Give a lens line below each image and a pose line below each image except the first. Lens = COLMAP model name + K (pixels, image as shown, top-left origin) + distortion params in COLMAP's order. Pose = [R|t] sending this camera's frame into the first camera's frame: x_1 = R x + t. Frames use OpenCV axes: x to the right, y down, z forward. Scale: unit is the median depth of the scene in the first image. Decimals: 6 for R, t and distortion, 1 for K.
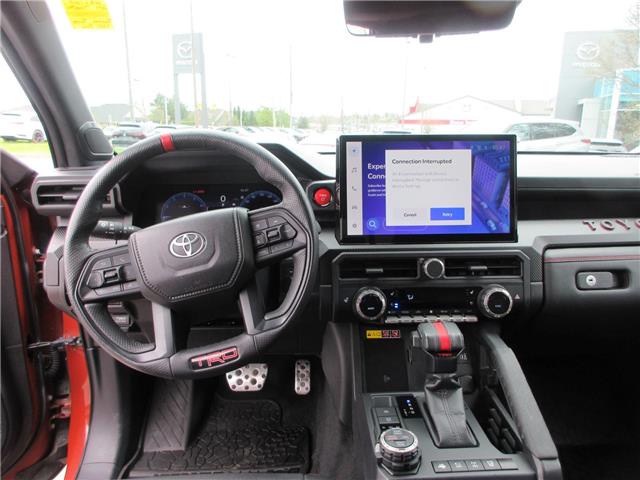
lens RADIAL K [[470.8, 0, 318.3], [0, 470.8, 236.1], [0, 0, 1]] dist [-0.018881, 0.002729]
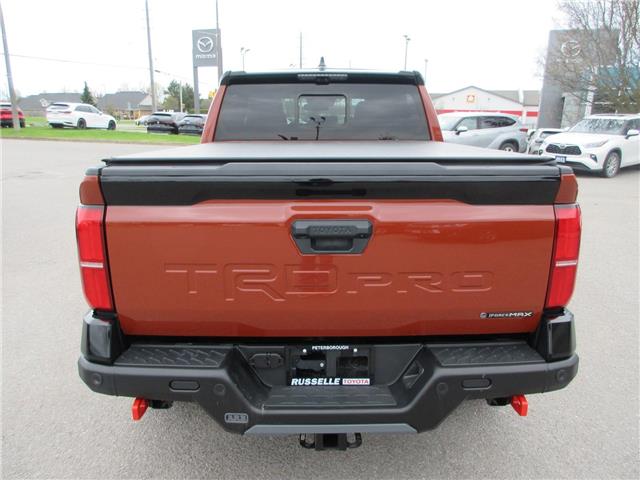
lens RADIAL K [[470.8, 0, 320.7], [0, 470.8, 243.2], [0, 0, 1]] dist [-0.018881, 0.002729]
pose [[0.999804, 0.010864, -0.016566, 0.019228], [-0.010234, 0.999239, 0.037648, 0.038792], [0.016963, -0.037471, 0.999154, -0.184693]]
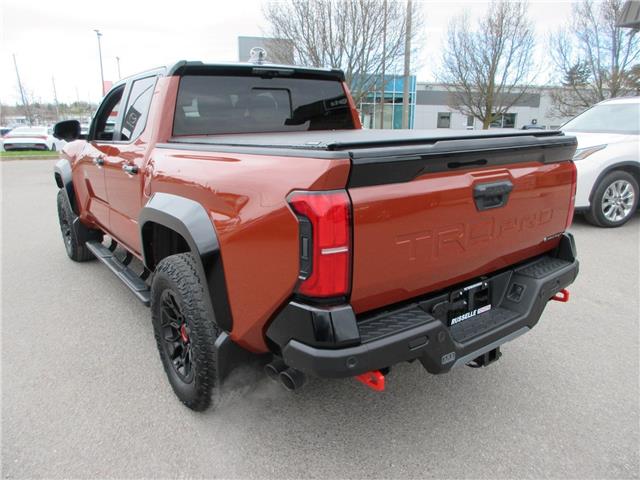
lens RADIAL K [[470.8, 0, 318.8], [0, 470.8, 241.6], [0, 0, 1]] dist [-0.018881, 0.002729]
pose [[0.824955, -0.150264, 0.544858, -0.057071], [0.132643, 0.988560, 0.071800, 0.038372], [-0.549414, 0.013040, 0.835449, -0.172423]]
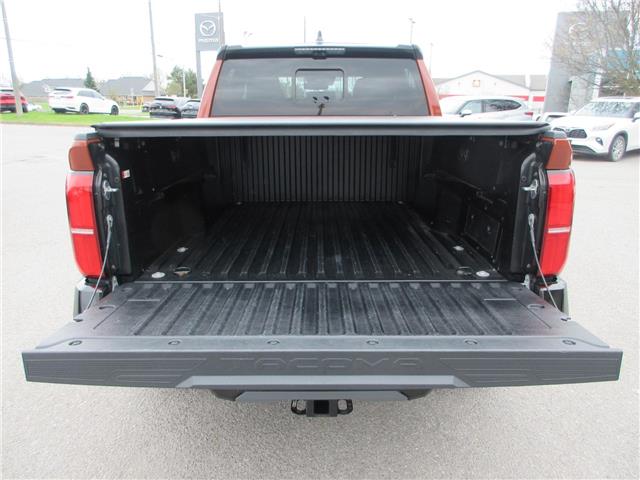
lens RADIAL K [[470.8, 0, 320.6], [0, 470.8, 243.4], [0, 0, 1]] dist [-0.018881, 0.002729]
pose [[0.999609, 0.011733, -0.025365, 0.021348], [-0.010030, 0.997753, 0.066251, 0.041834], [0.026085, -0.065970, 0.997481, -0.184463]]
